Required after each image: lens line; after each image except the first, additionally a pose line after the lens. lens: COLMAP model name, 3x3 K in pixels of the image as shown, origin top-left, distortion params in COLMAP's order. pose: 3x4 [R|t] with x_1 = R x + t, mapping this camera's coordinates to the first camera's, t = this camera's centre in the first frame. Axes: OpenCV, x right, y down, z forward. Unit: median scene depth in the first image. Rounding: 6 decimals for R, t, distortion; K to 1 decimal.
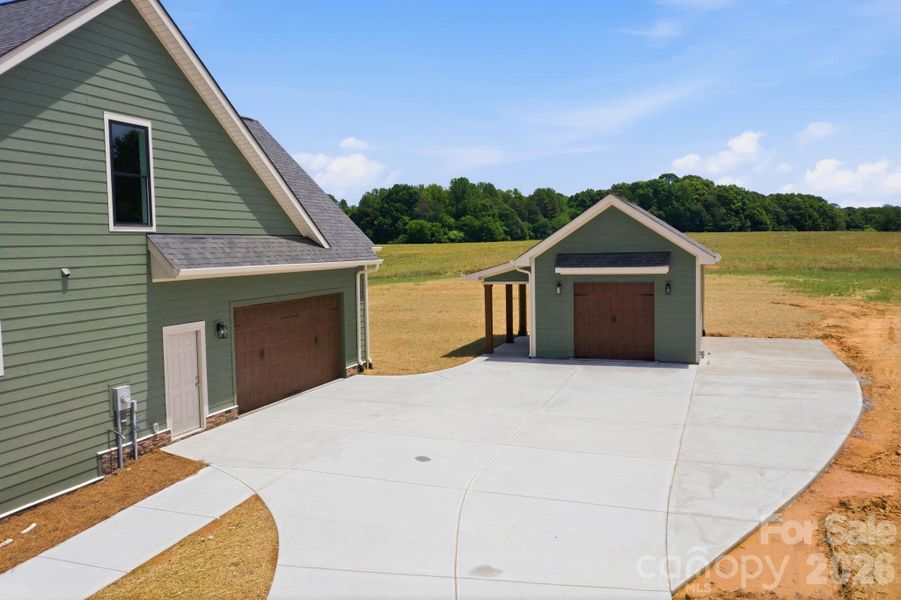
lens RADIAL K [[709.7, 0, 450.5], [0, 709.7, 300.0], [0, 0, 1]] dist [-0.012846, -0.003003]
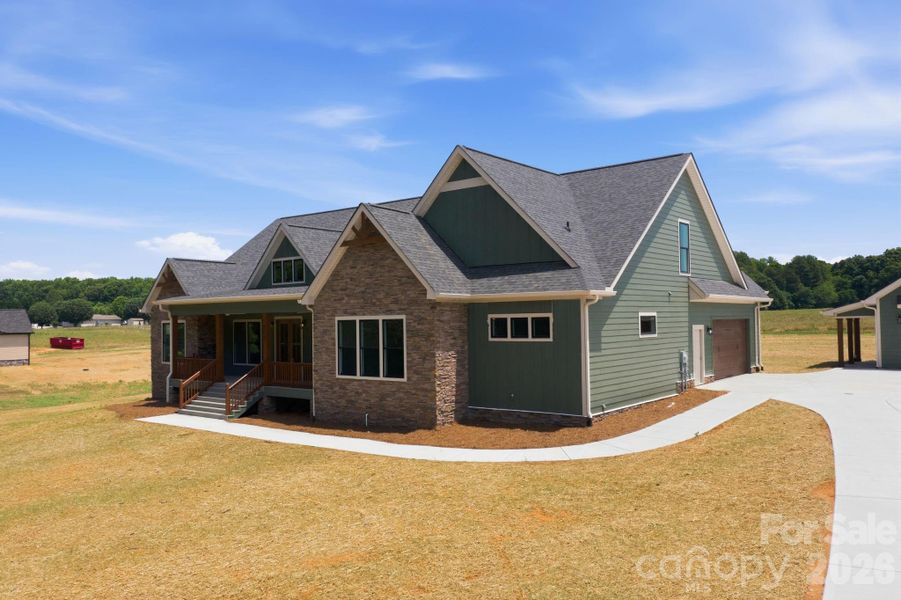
lens RADIAL K [[709.7, 0, 450.5], [0, 709.7, 300.0], [0, 0, 1]] dist [-0.012846, -0.003003]
pose [[0.947900, -0.003898, -0.318545, -0.255502], [-0.028325, 0.994934, -0.096462, 0.108623], [0.317307, 0.100459, 0.942987, -0.645748]]
